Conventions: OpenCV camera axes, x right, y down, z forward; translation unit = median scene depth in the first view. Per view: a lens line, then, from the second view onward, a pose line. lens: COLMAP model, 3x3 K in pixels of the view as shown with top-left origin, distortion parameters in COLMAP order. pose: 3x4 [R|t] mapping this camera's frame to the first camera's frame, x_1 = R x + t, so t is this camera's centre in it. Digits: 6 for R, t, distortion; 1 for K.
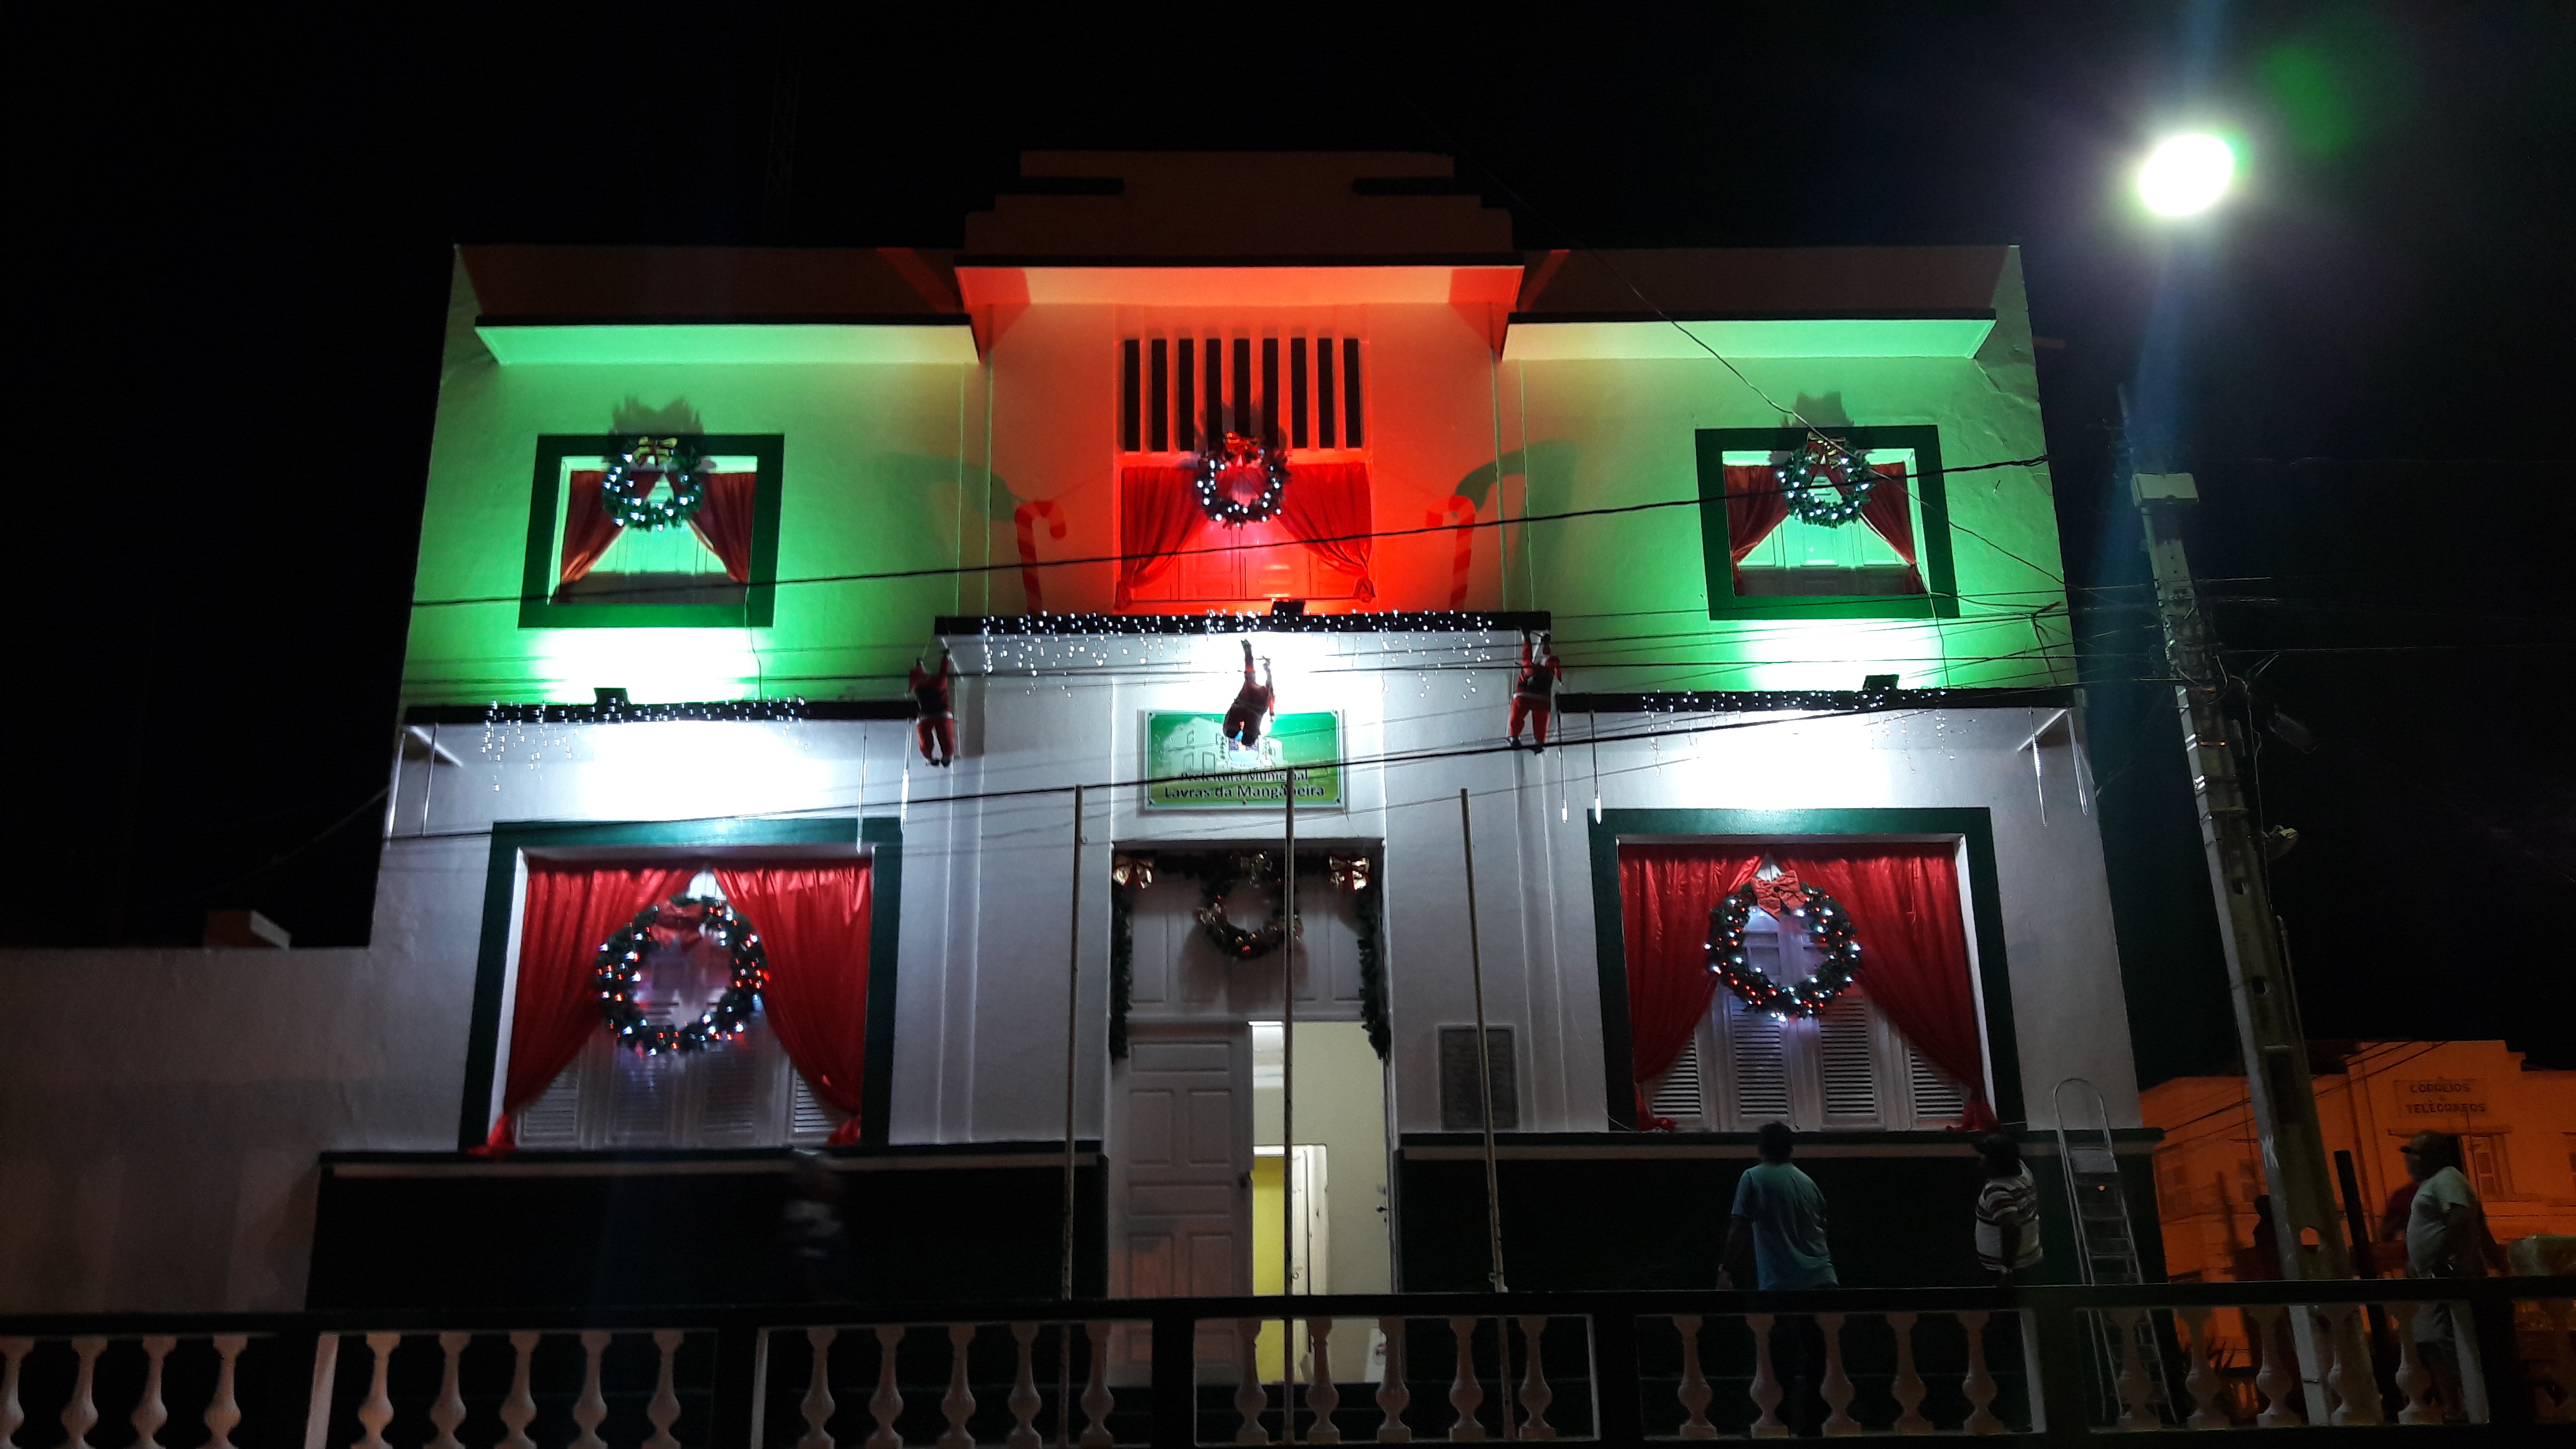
lens RADIAL K [[2107.9, 0, 1267.7], [0, 2107.9, 747.7], [0, 0, 1]] dist [0.200606, -0.543854]
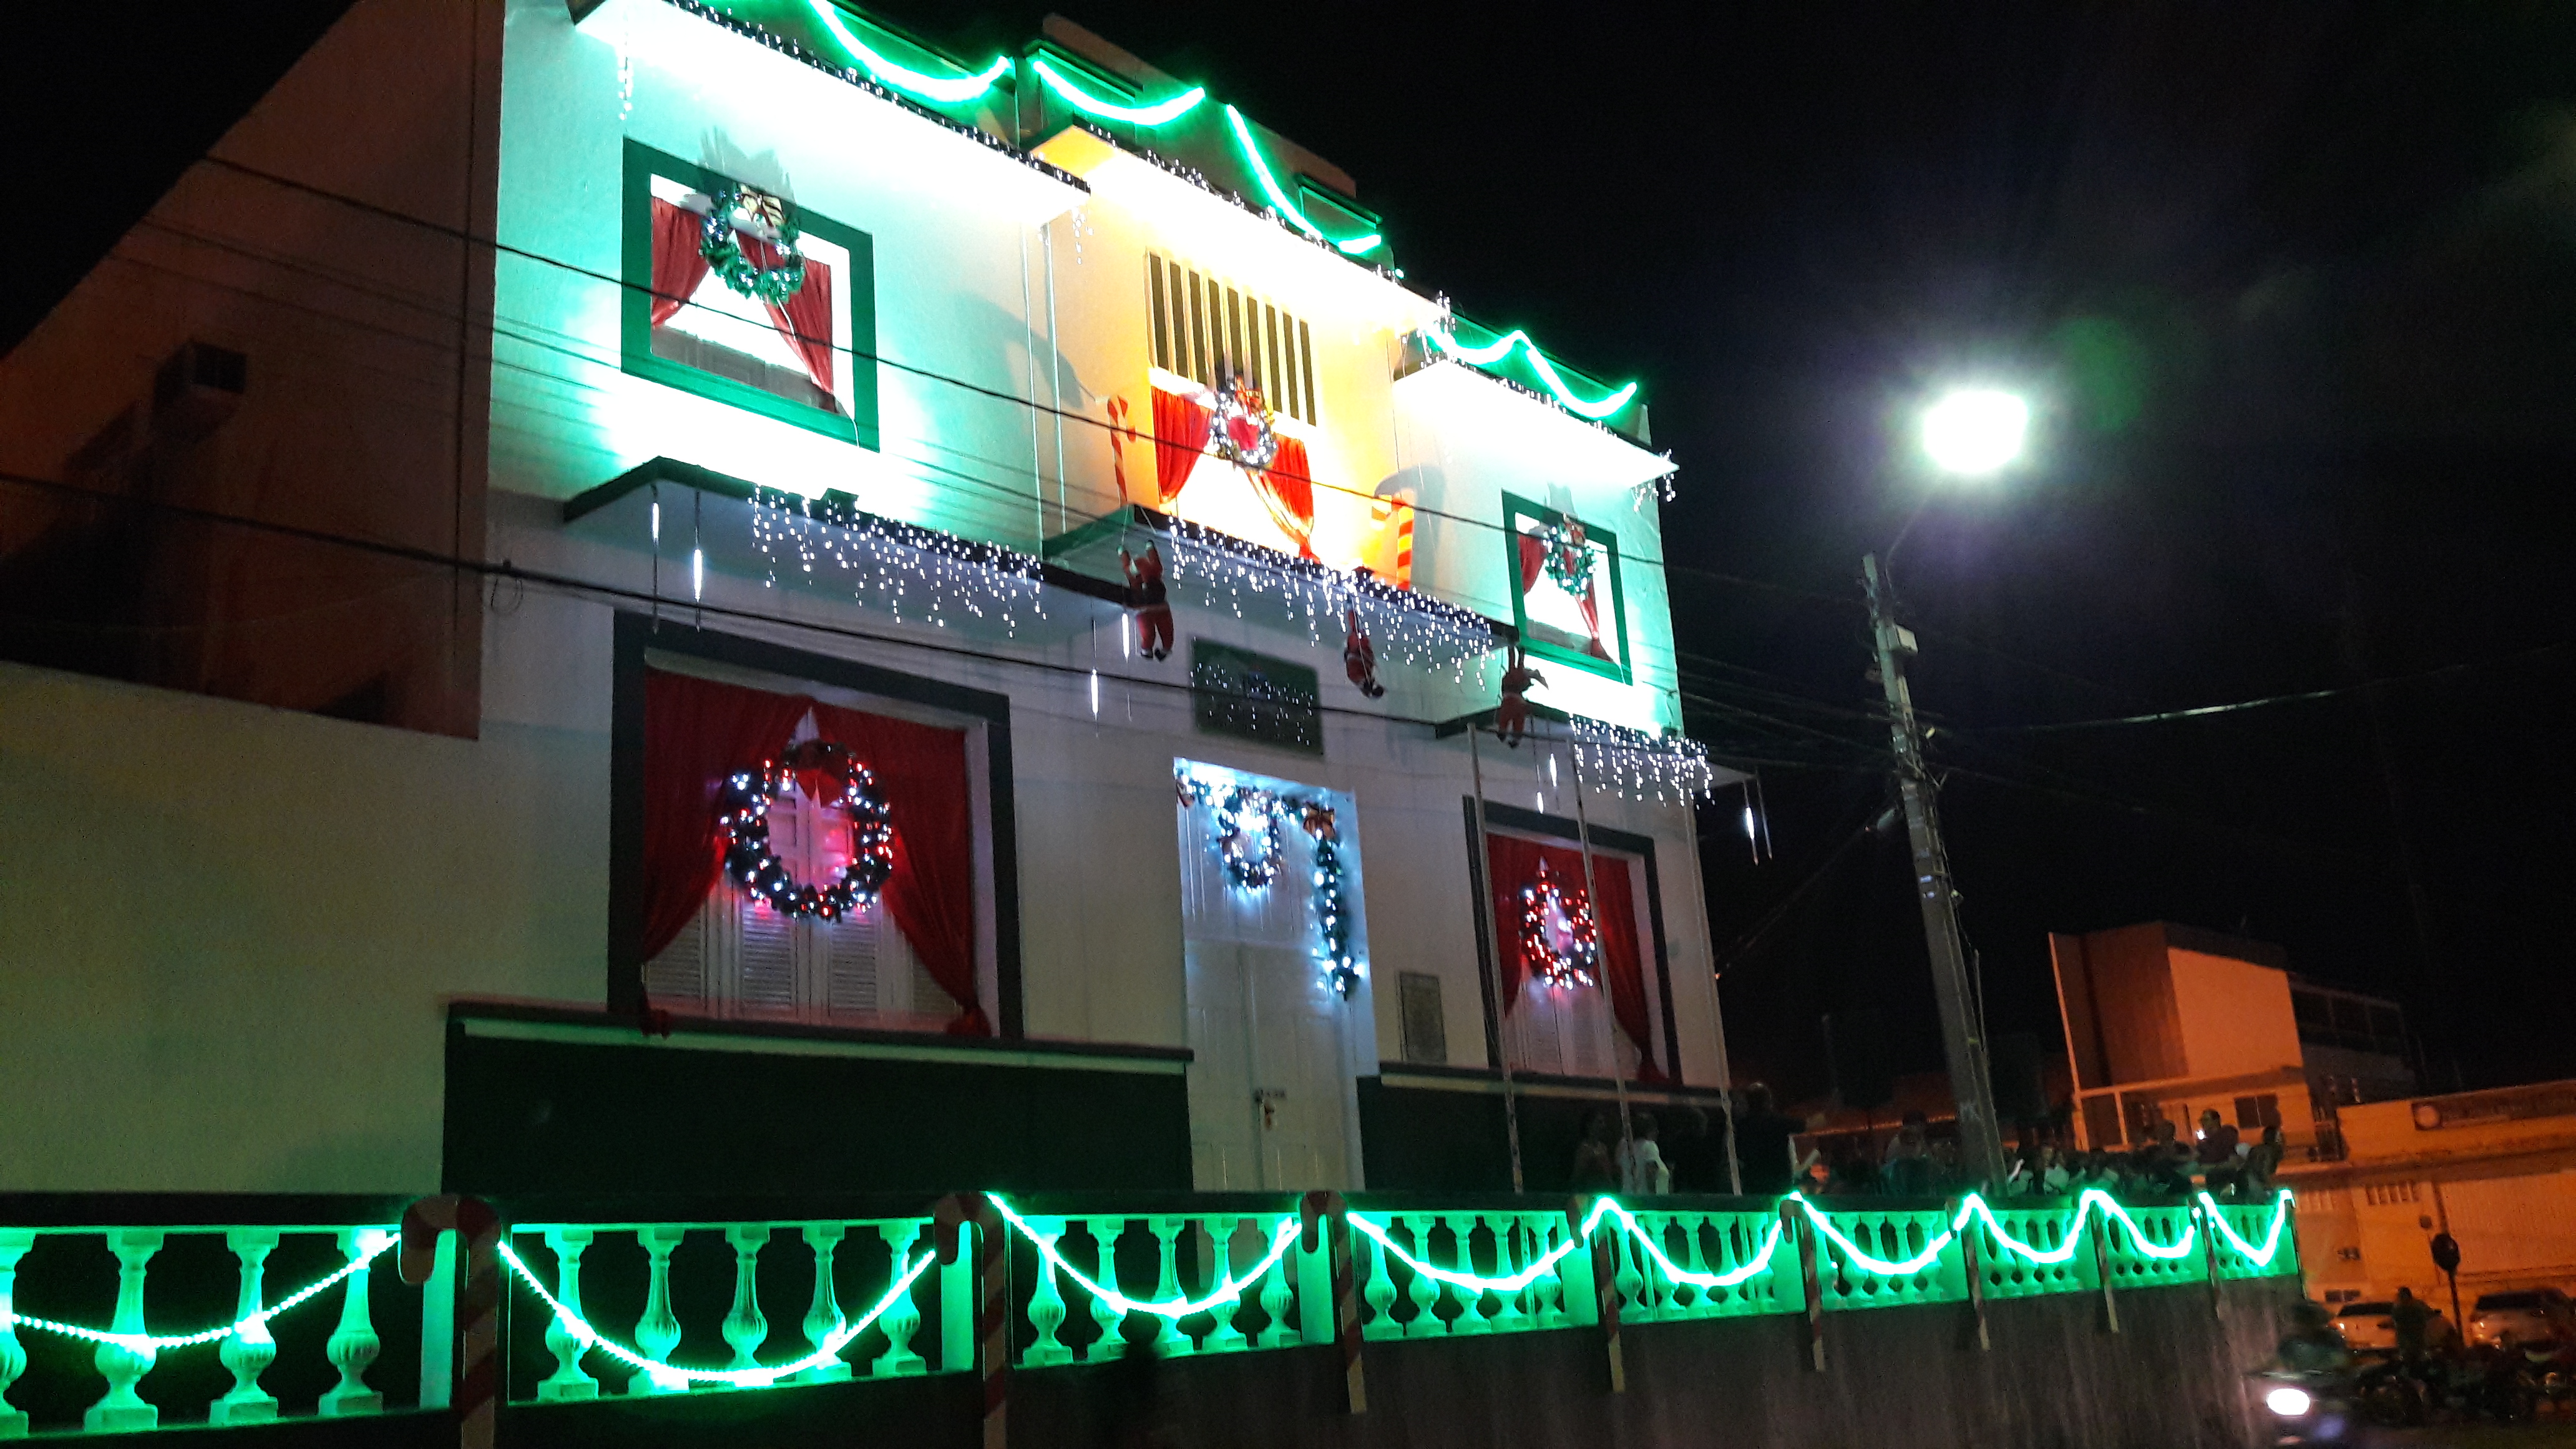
lens RADIAL K [[2089.4, 0, 1287.7], [0, 2089.4, 744.8], [0, 0, 1]] dist [0.166074, -0.401808]
pose [[0.694667, 0.163205, 0.700572, -0.688013], [-0.172627, 0.983284, -0.057894, 0.081710], [-0.698310, -0.080720, 0.711229, 0.239840]]
